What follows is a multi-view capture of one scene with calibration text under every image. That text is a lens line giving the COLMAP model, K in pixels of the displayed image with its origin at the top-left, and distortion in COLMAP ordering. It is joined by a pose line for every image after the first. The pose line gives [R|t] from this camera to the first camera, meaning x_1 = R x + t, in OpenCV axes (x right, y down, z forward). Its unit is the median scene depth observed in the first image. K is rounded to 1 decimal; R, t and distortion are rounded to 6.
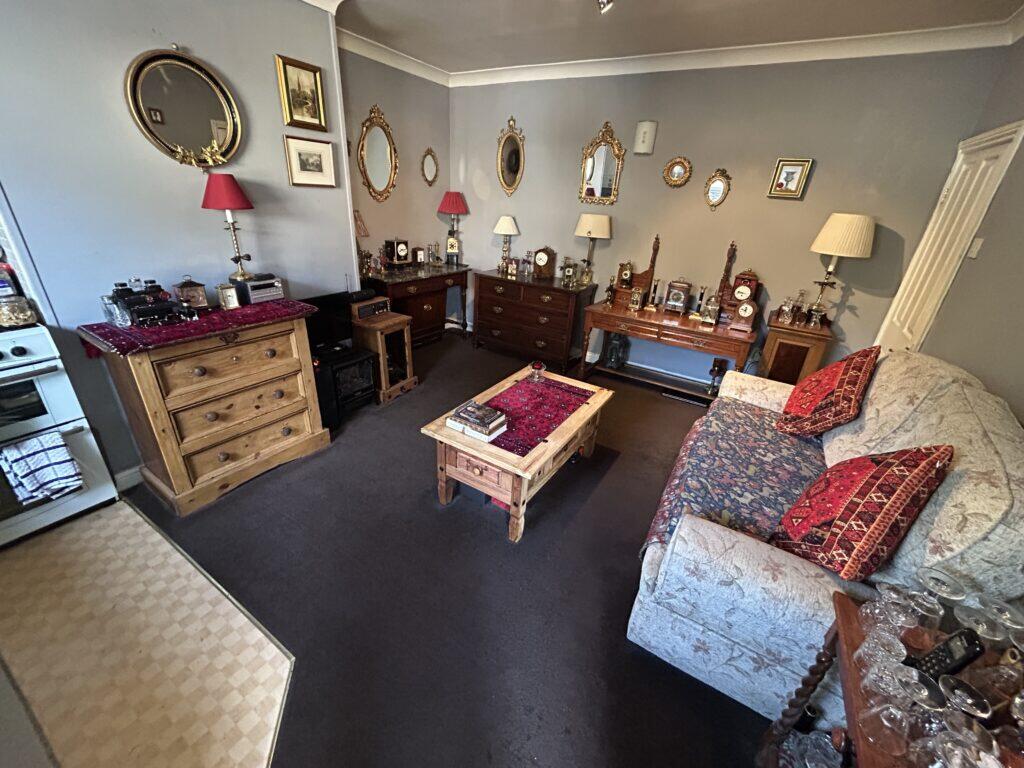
lens RADIAL K [[413.1, 0, 518.5], [0, 413.1, 382.2], [0, 0, 1]] dist [0.001396, 0.000615]
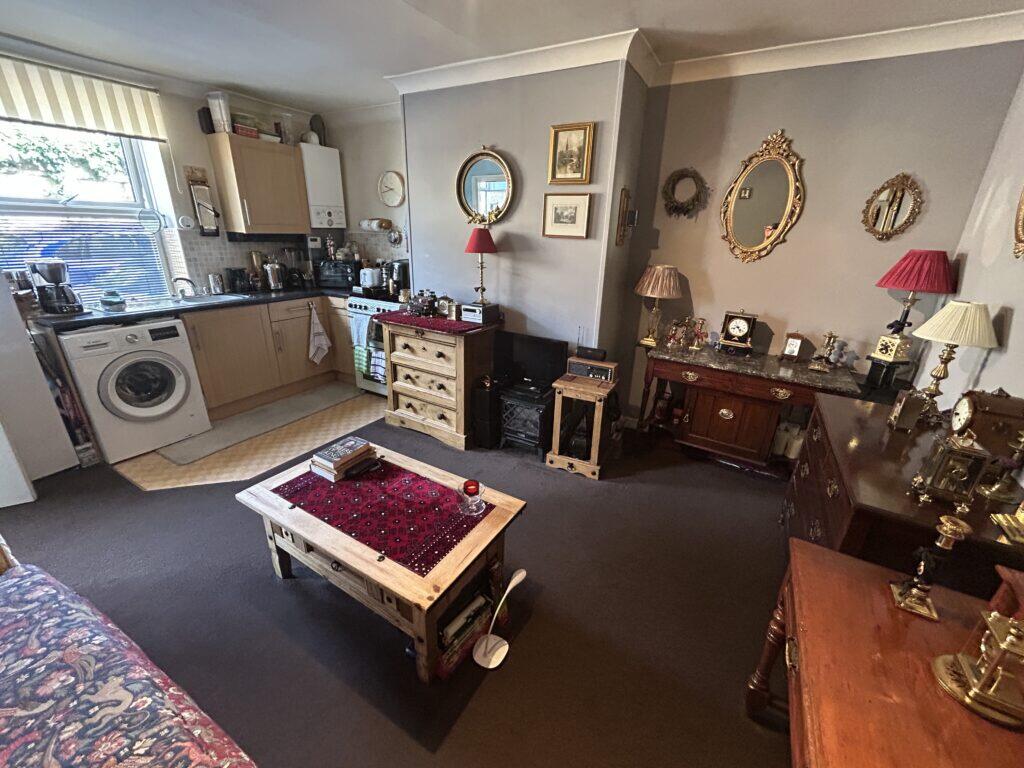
lens RADIAL K [[413.1, 0, 518.5], [0, 413.1, 382.2], [0, 0, 1]] dist [0.001396, 0.000615]
pose [[0.024925, 0.281081, -0.959360, 0.641181], [-0.449727, 0.860219, 0.240350, -0.386345], [0.892818, 0.425460, 0.147851, 0.967783]]
